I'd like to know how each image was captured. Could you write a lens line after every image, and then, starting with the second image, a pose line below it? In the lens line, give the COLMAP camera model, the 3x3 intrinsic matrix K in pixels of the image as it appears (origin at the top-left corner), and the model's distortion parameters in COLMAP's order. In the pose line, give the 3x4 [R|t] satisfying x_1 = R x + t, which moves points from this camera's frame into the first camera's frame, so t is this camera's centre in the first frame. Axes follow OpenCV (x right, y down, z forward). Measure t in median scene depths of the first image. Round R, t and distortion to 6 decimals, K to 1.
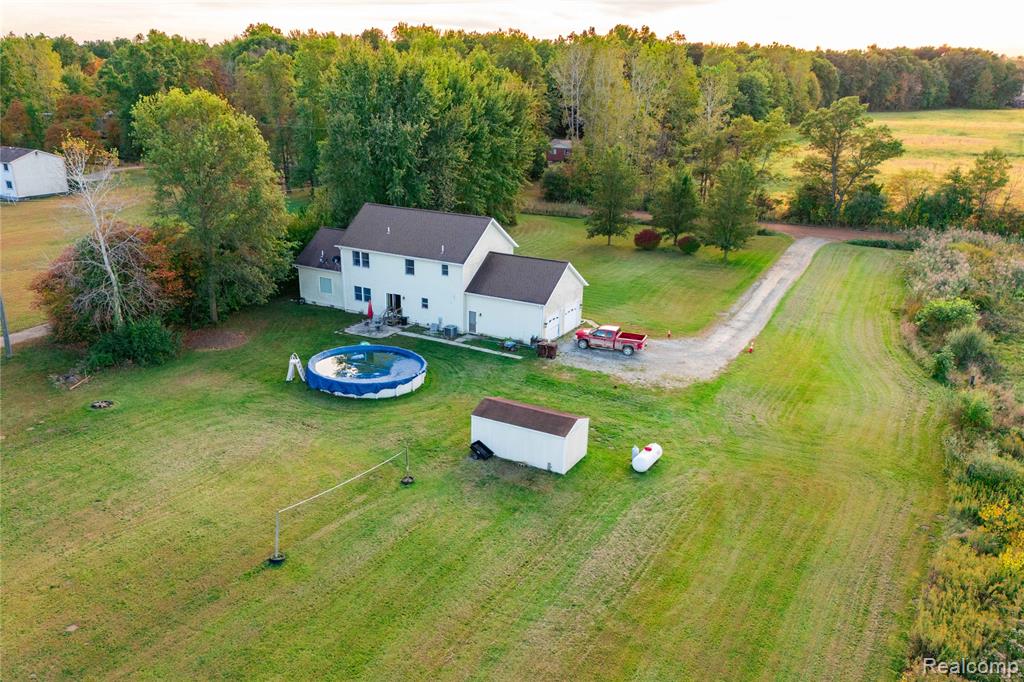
lens RADIAL K [[764.1, 0, 510.8], [0, 764.1, 358.7], [0, 0, 1]] dist [0.060872, -0.006940]
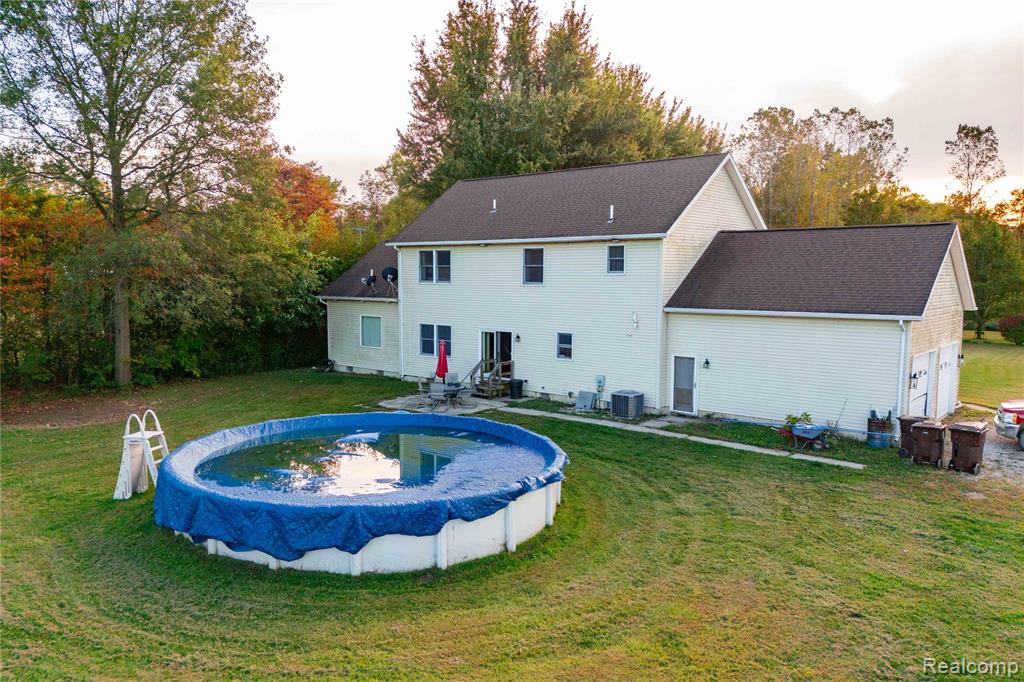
lens RADIAL K [[764.1, 0, 510.8], [0, 764.1, 358.7], [0, 0, 1]] dist [0.060872, -0.006940]
pose [[0.983158, 0.005237, -0.182681, -0.064811], [-0.044659, 0.976169, -0.212365, 0.027179], [0.177215, 0.216947, 0.959963, 0.592975]]
